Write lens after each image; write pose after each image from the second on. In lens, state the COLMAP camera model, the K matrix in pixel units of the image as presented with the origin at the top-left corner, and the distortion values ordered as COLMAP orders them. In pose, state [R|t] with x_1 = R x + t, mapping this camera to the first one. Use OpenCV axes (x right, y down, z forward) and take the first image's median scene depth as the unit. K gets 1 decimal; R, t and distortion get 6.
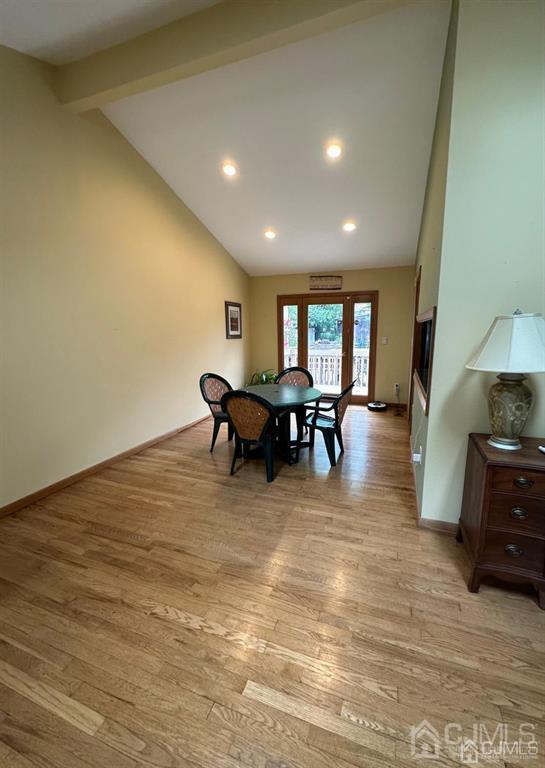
lens RADIAL K [[308.3, 0, 289.1], [0, 308.3, 382.5], [0, 0, 1]] dist [0.001428, 0.000319]
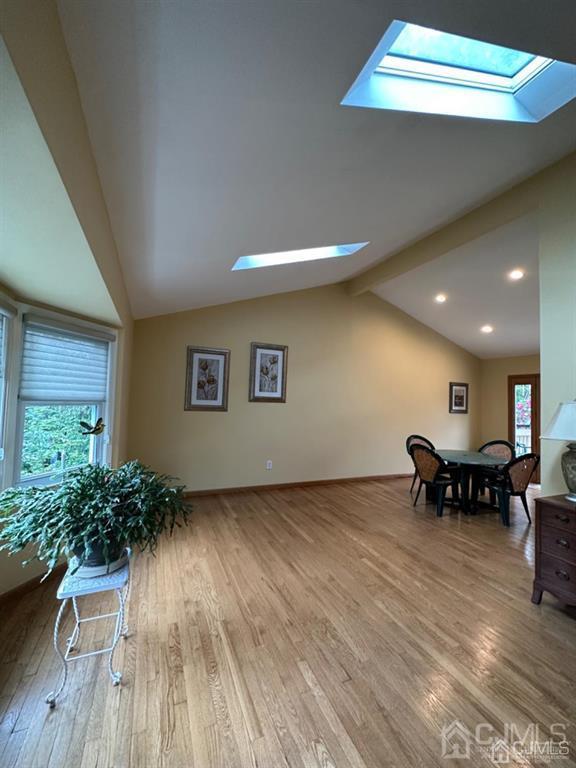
lens RADIAL K [[312.7, 0, 288.0], [0, 312.7, 384.0], [0, 0, 1]] dist [0.000854, 0.000085]
pose [[0.675207, -0.006171, -0.737603, 0.515398], [-0.163360, 0.973883, -0.157689, 0.082573], [0.719312, 0.226968, 0.656564, -0.518165]]
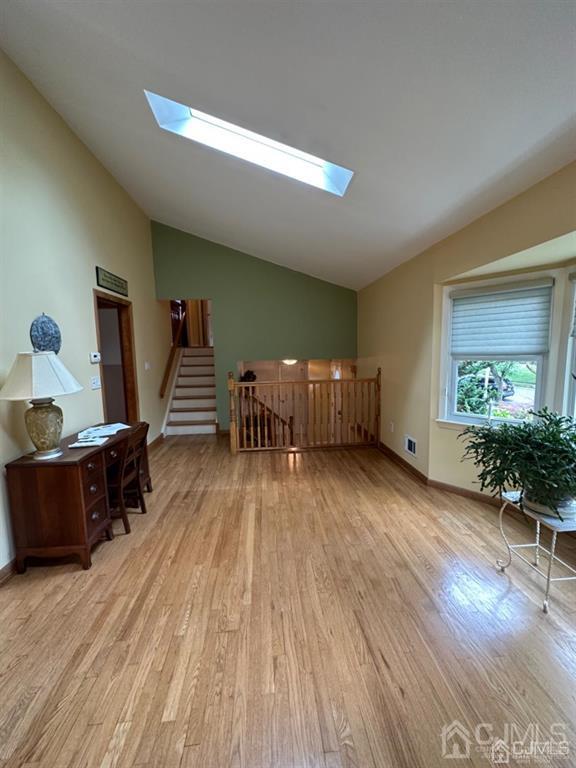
lens RADIAL K [[312.7, 0, 288.0], [0, 312.7, 384.0], [0, 0, 1]] dist [0.000854, 0.000085]
pose [[-0.408274, -0.084142, 0.908973, -0.505263], [0.180989, 0.968514, 0.170947, -0.072176], [-0.894738, 0.234307, -0.380190, 0.354457]]
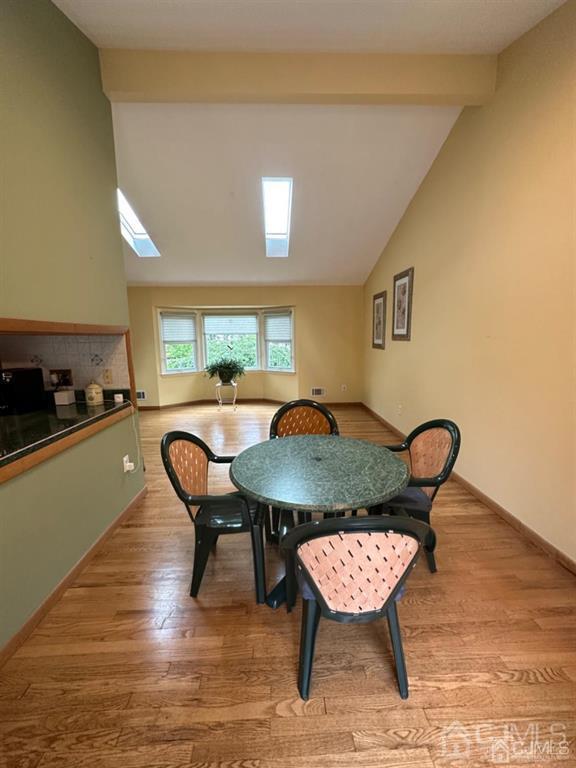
lens RADIAL K [[312.7, 0, 288.0], [0, 312.7, 384.0], [0, 0, 1]] dist [0.000854, 0.000085]
pose [[-0.929993, 0.075323, -0.359776, 0.242714], [-0.041800, 0.950759, 0.307100, -0.319669], [0.365192, 0.300639, -0.881051, 1.785593]]
